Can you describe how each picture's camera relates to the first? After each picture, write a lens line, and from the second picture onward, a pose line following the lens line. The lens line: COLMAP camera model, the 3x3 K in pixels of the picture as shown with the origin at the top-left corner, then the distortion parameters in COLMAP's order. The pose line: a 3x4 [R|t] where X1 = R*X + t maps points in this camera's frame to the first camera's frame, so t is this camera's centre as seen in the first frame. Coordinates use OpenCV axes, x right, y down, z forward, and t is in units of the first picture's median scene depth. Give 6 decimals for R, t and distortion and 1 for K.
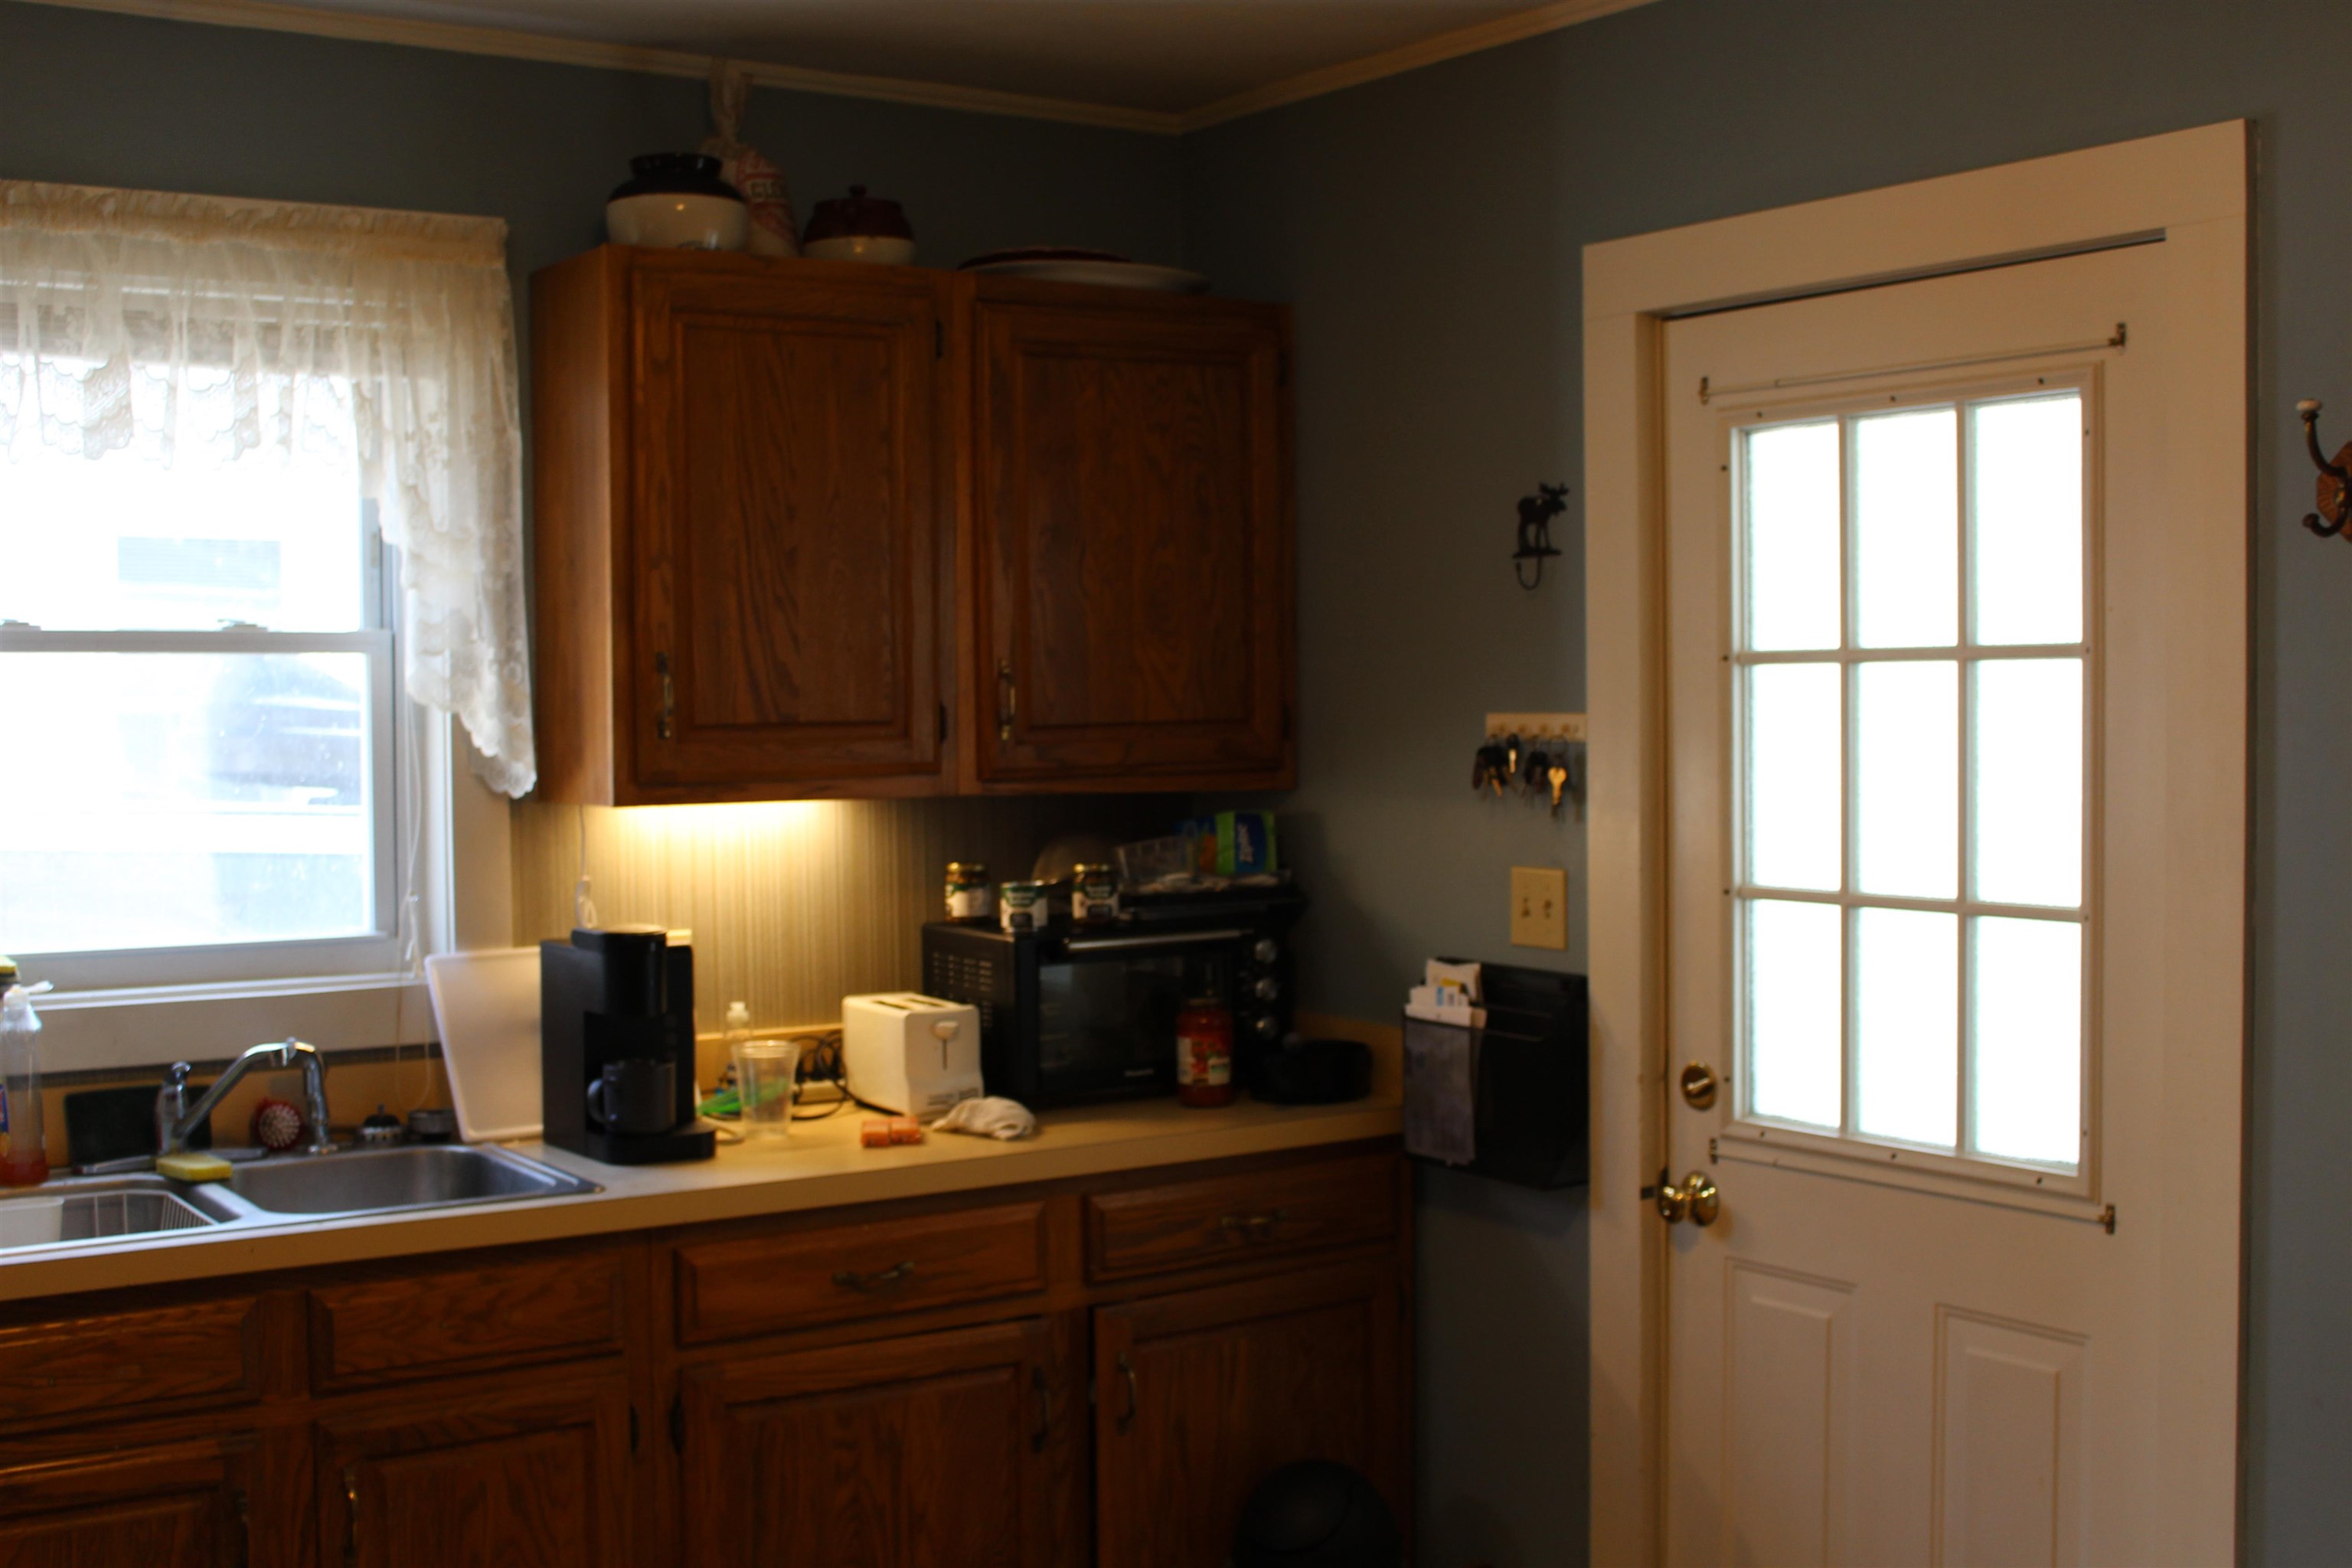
lens RADIAL K [[2839.6, 0, 1176.0], [0, 2839.6, 784.0], [0, 0, 1]] dist [-0.049493, 0.070166]
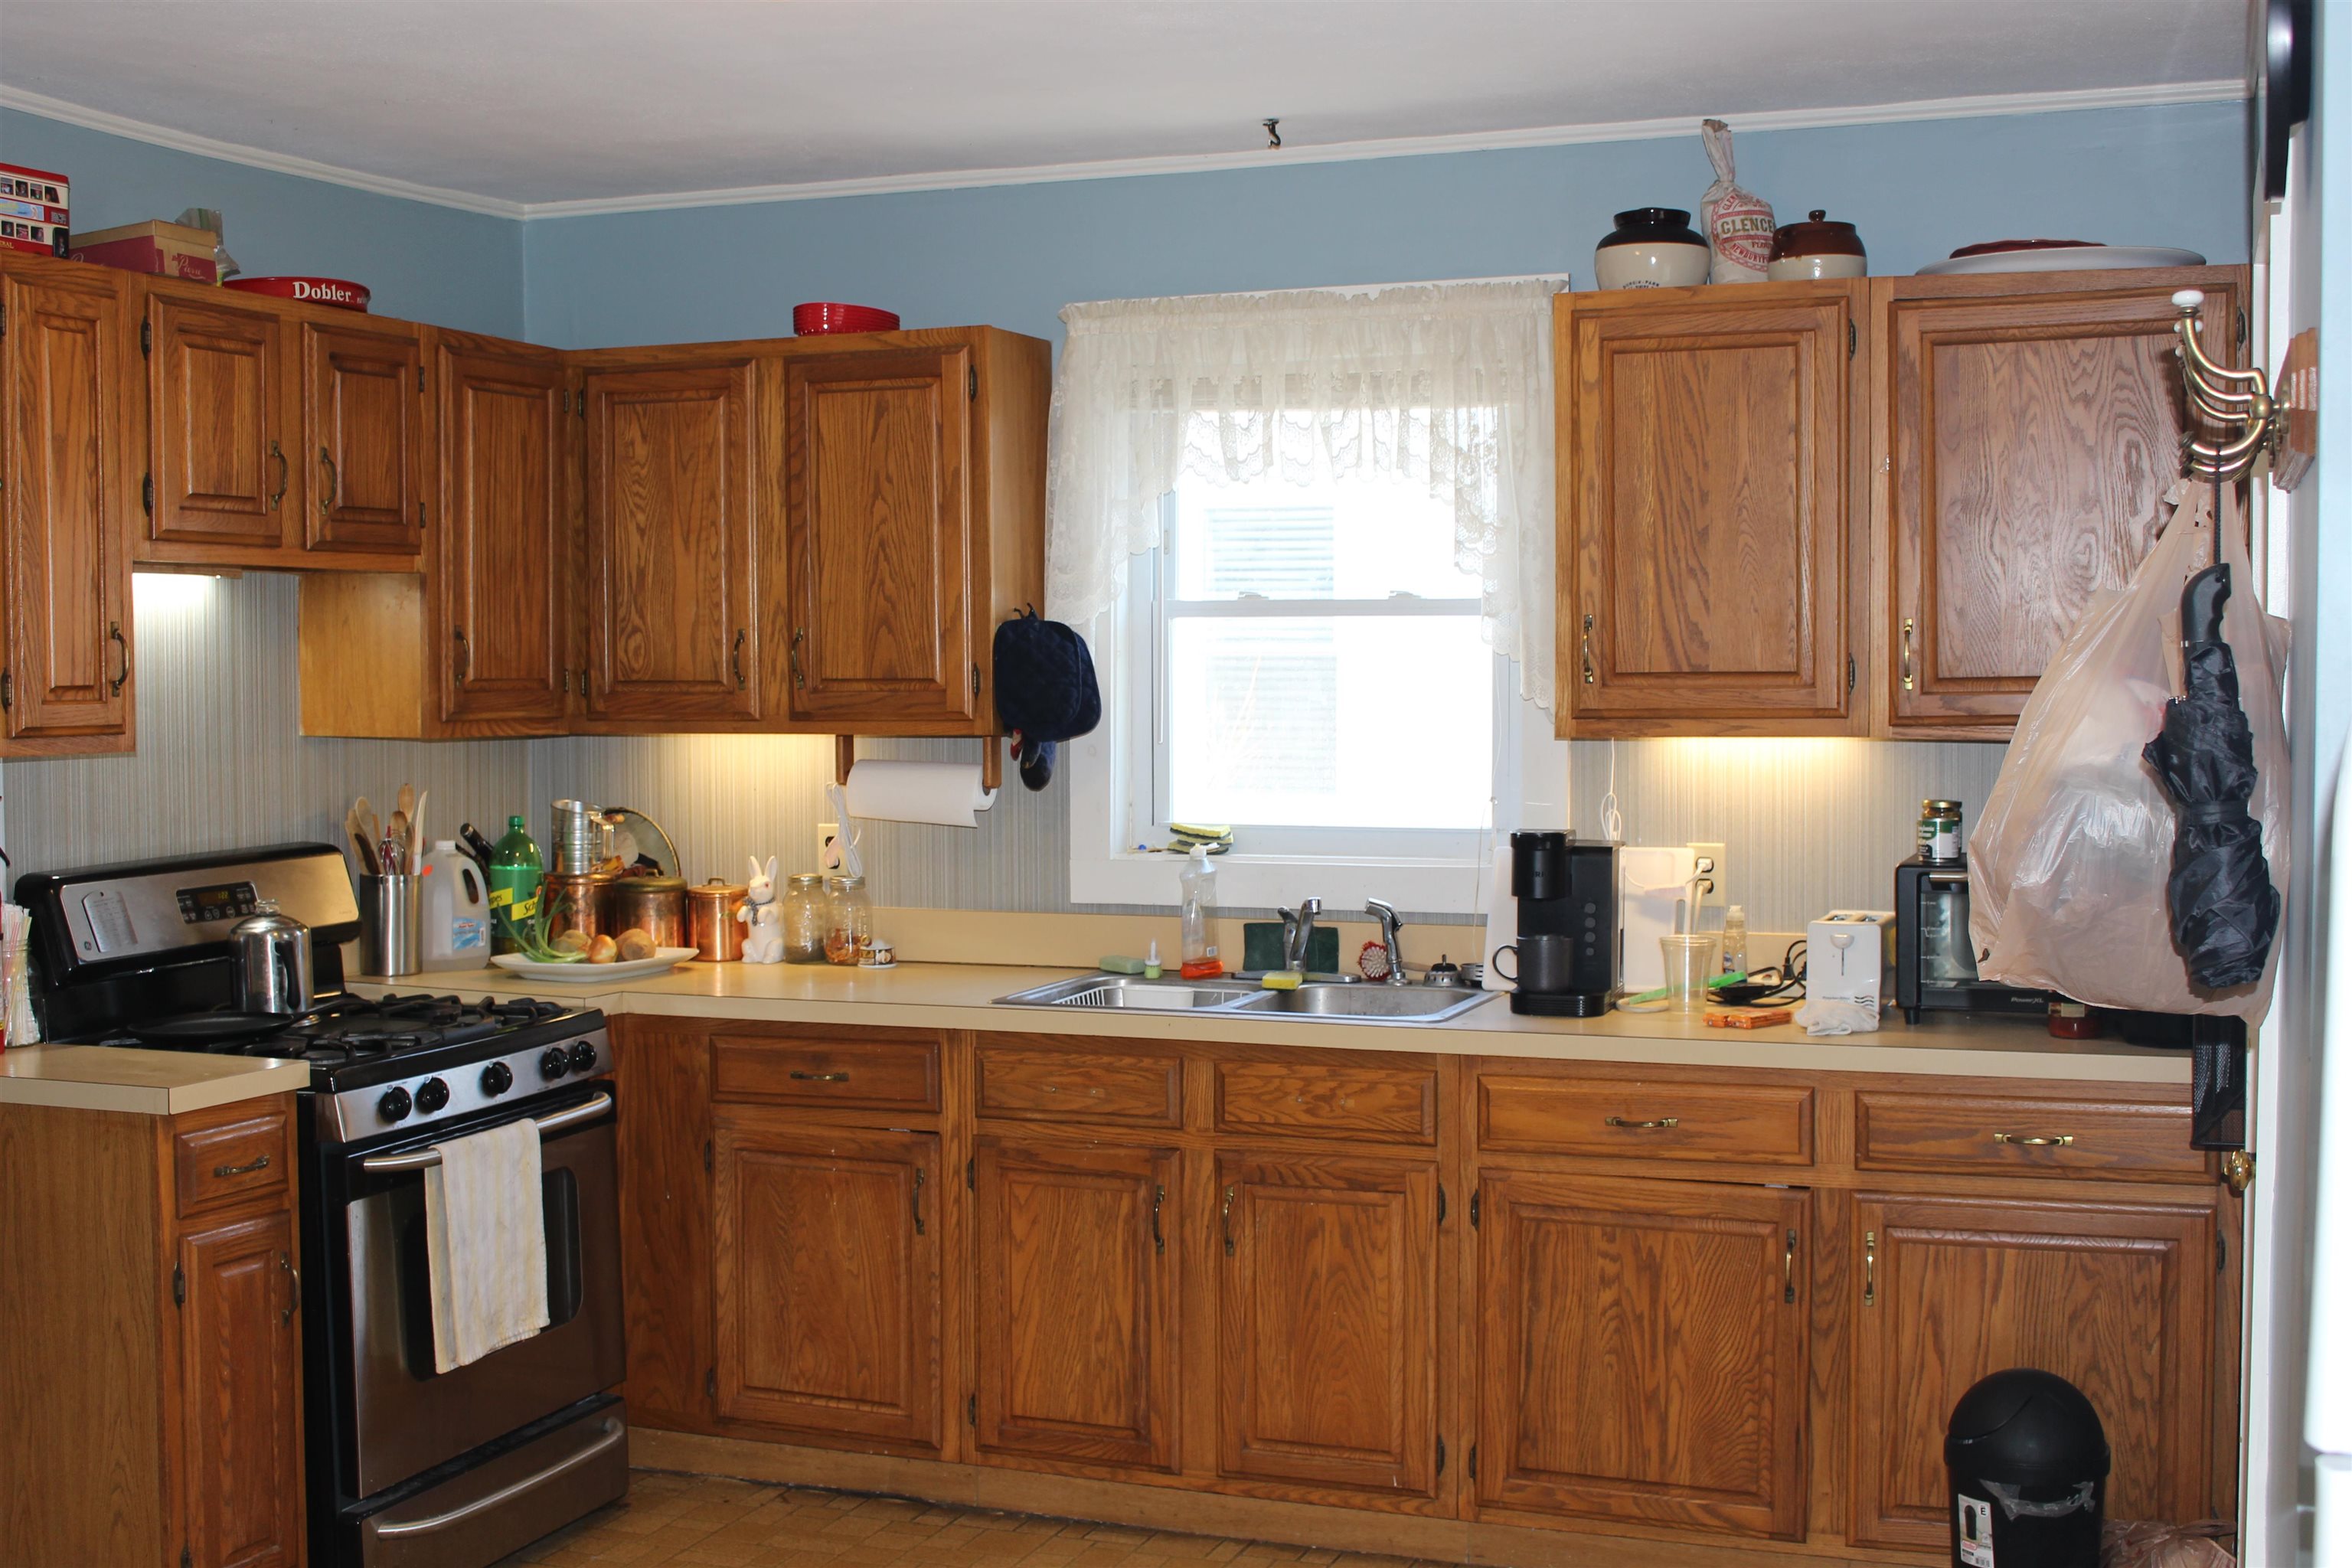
lens RADIAL K [[2879.6, 0, 1176.0], [0, 2879.6, 784.0], [0, 0, 1]] dist [-0.002259, -0.014836]
pose [[0.587649, 0.042261, -0.808011, 0.733700], [-0.030088, 0.999086, 0.030372, -0.004553], [0.808556, 0.006464, 0.588384, 0.100511]]
